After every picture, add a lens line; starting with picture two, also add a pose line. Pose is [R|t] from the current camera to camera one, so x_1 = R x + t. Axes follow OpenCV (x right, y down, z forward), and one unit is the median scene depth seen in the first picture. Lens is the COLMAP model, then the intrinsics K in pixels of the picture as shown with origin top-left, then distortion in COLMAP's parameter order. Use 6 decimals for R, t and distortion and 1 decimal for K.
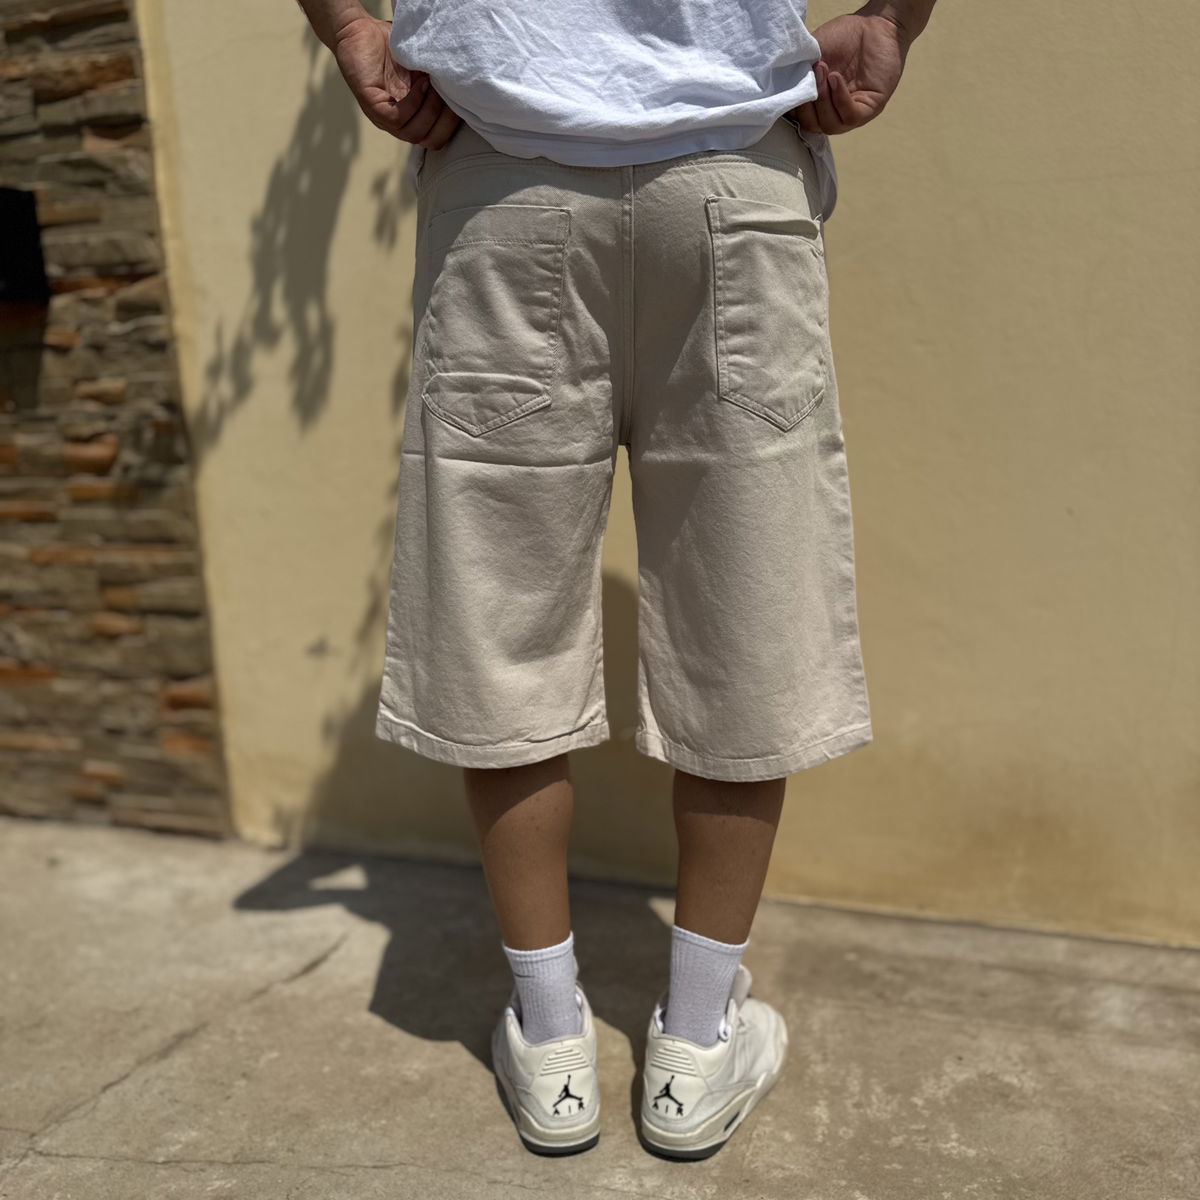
lens RADIAL K [[1074.4, 0, 596.2], [0, 1074.4, 658.6], [0, 0, 1]] dist [-0.013614, 0.003875]
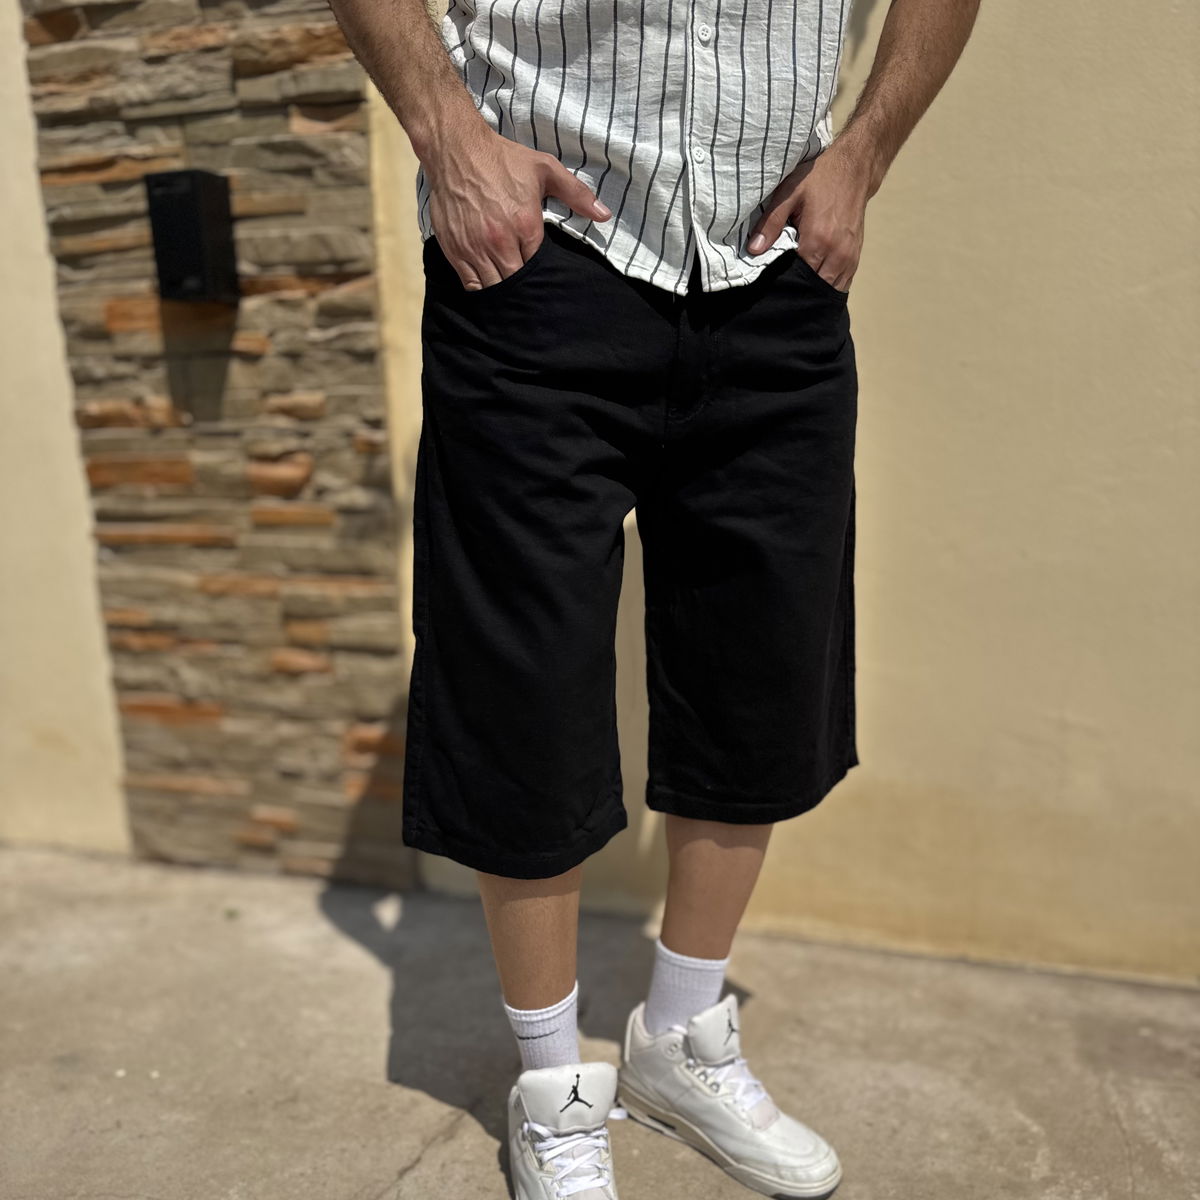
lens RADIAL K [[1073.6, 0, 590.8], [0, 1073.6, 743.4], [0, 0, 1]] dist [0.005224, -0.017736]
pose [[0.999684, 0.014713, 0.020358, -0.303817], [-0.015696, 0.998673, 0.049047, -0.014275], [-0.019609, -0.049351, 0.998589, 0.089852]]
